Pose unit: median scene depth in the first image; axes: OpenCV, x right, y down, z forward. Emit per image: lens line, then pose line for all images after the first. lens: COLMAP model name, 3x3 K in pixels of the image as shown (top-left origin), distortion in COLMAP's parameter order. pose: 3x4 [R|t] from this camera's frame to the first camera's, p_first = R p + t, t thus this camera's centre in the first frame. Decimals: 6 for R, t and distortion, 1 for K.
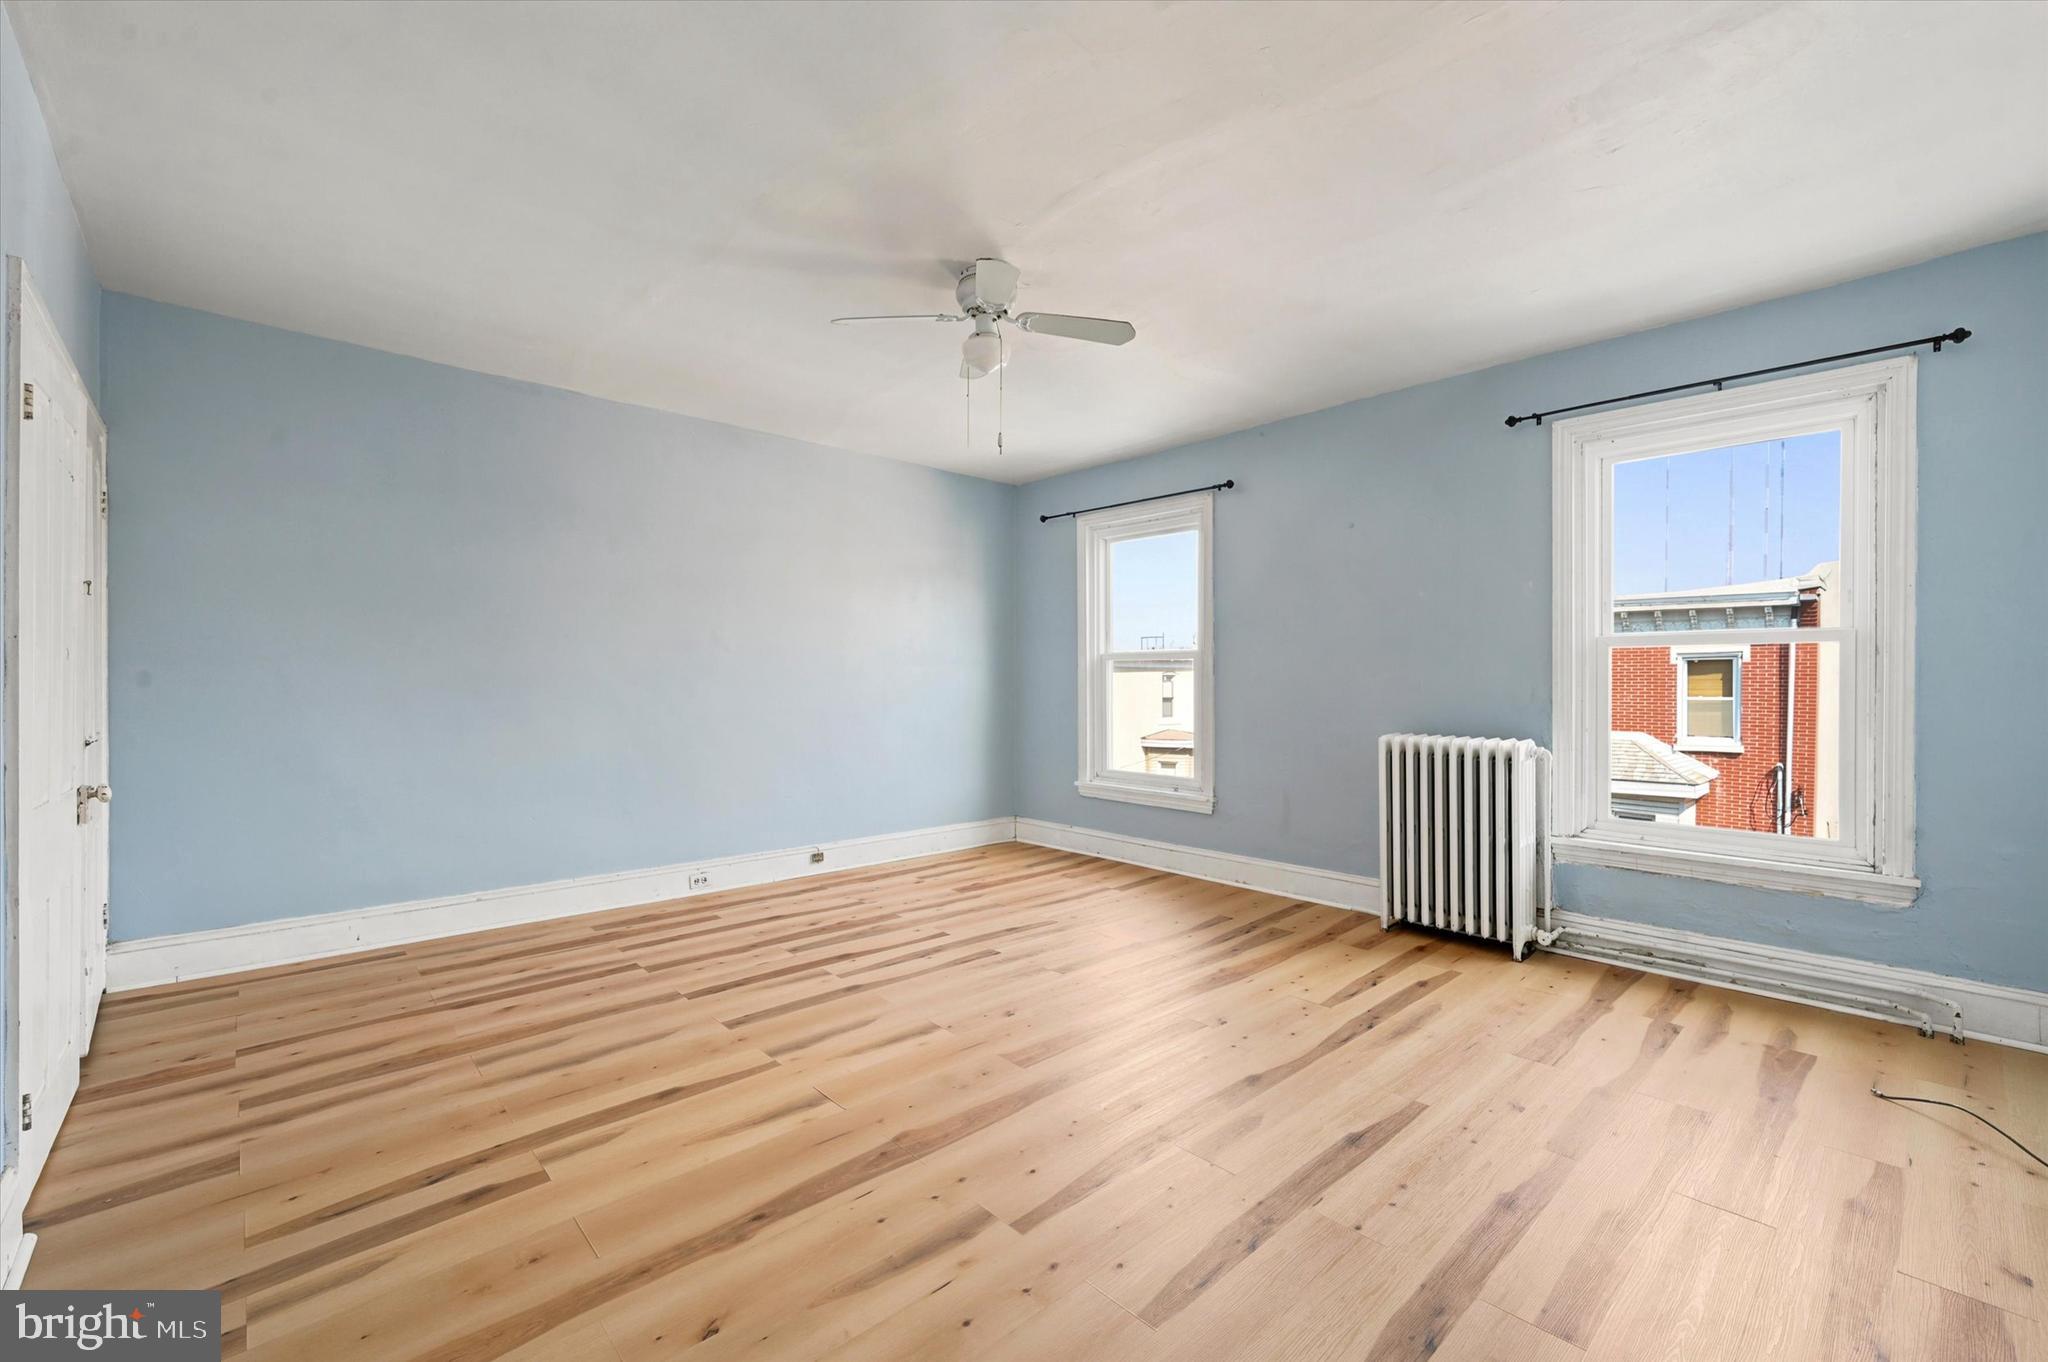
lens RADIAL K [[819.5, 0, 1029.6], [0, 819.5, 681.9], [0, 0, 1]] dist [-0.002433, 0.000082]
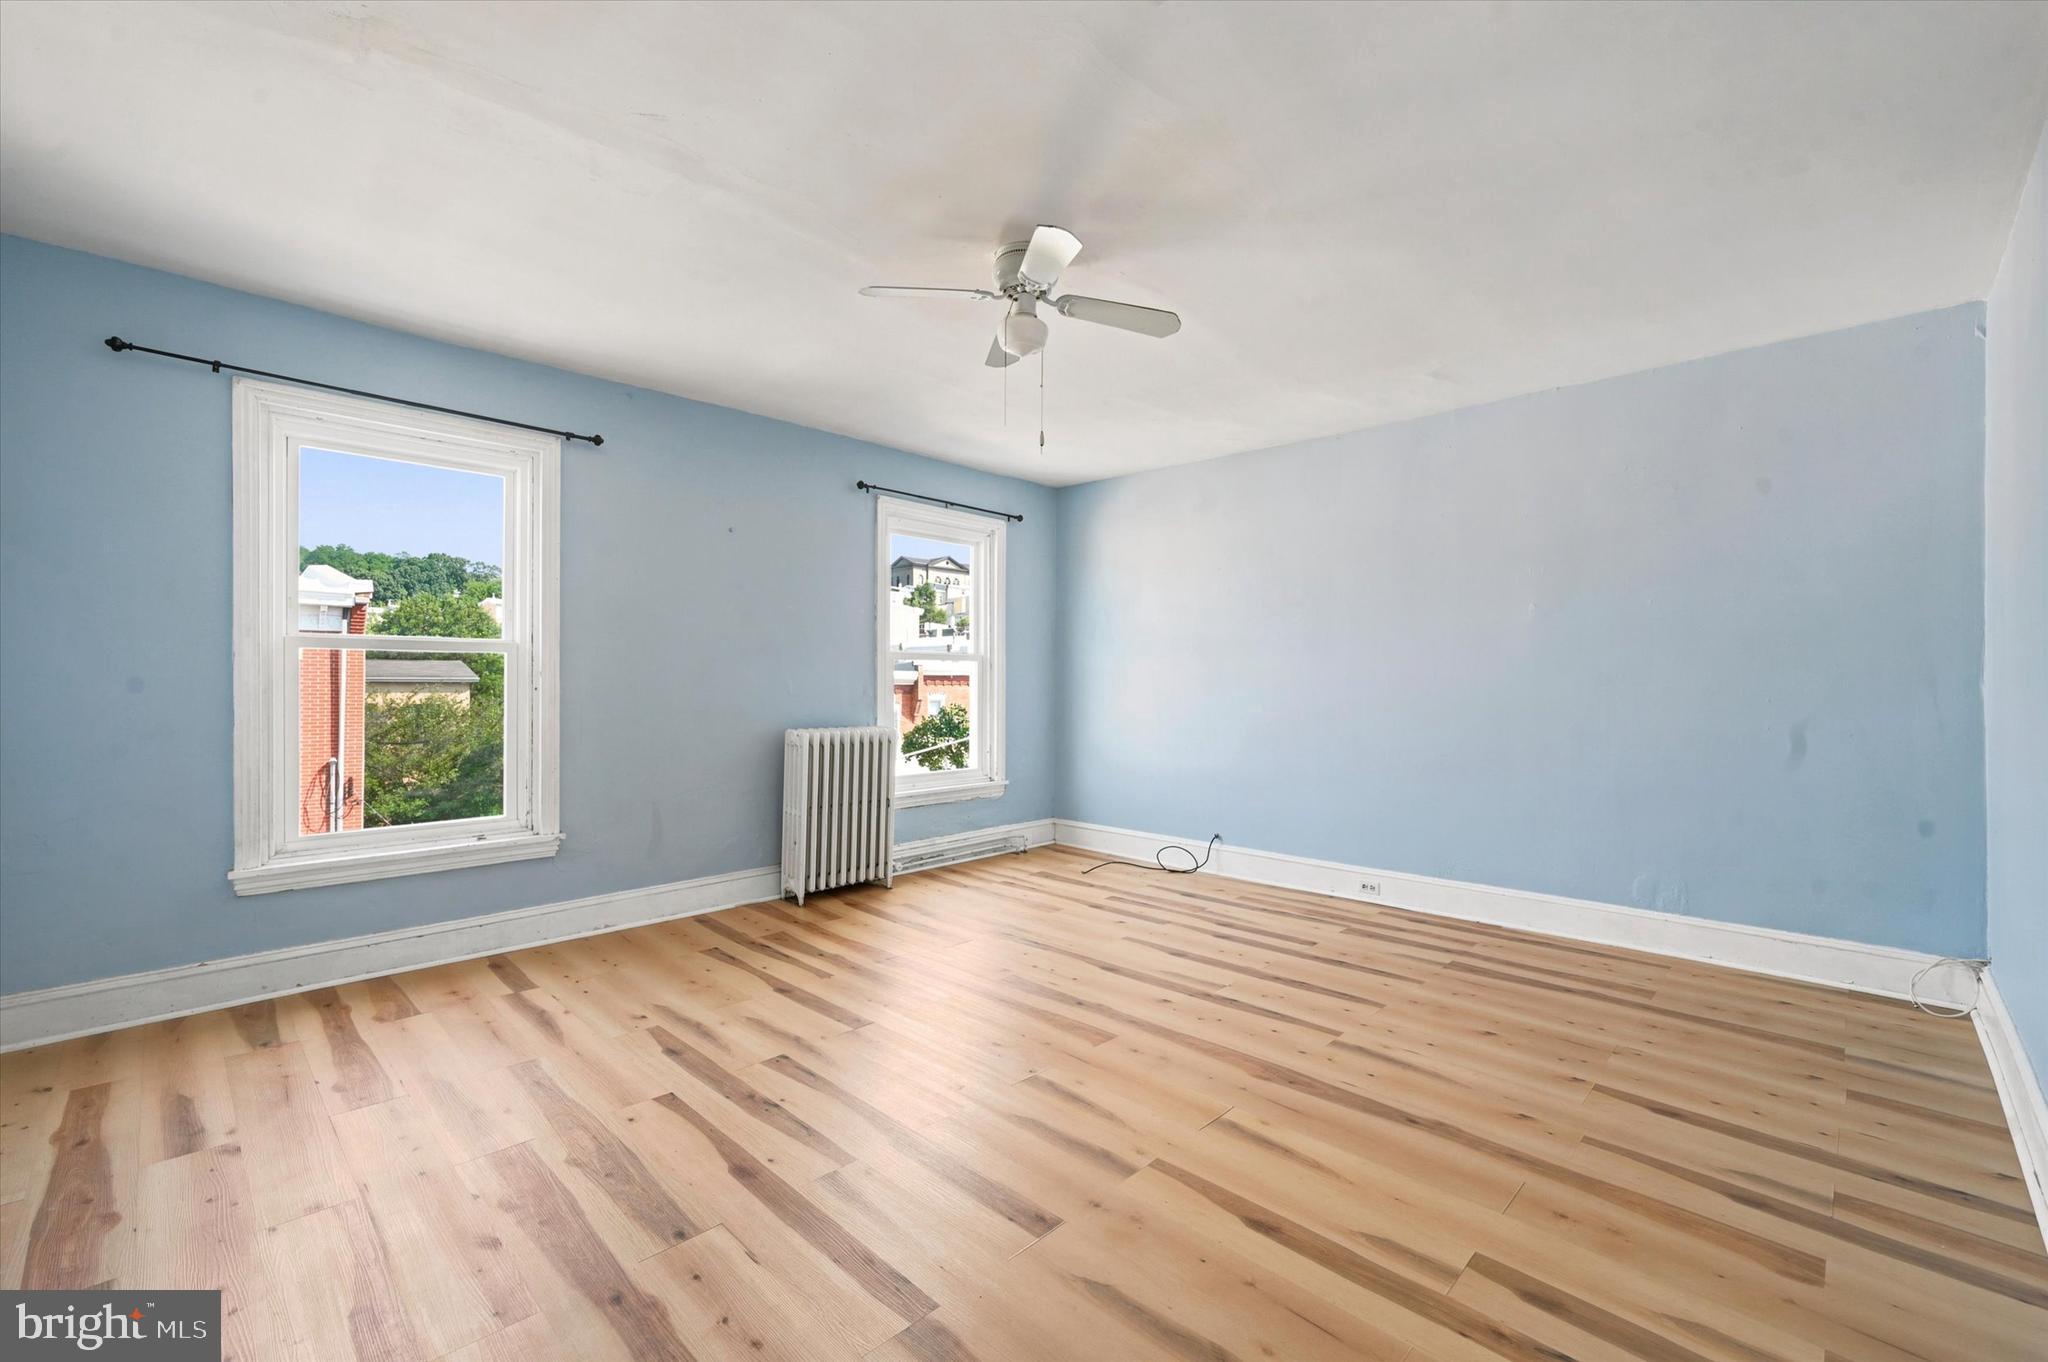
lens RADIAL K [[819.5, 0, 1029.6], [0, 819.5, 681.9], [0, 0, 1]] dist [-0.002433, 0.000082]
pose [[-0.005704, -0.003149, 0.999979, -0.775821], [-0.001210, 0.999994, 0.003142, -0.007194], [-0.999983, -0.001192, -0.005708, 0.786497]]
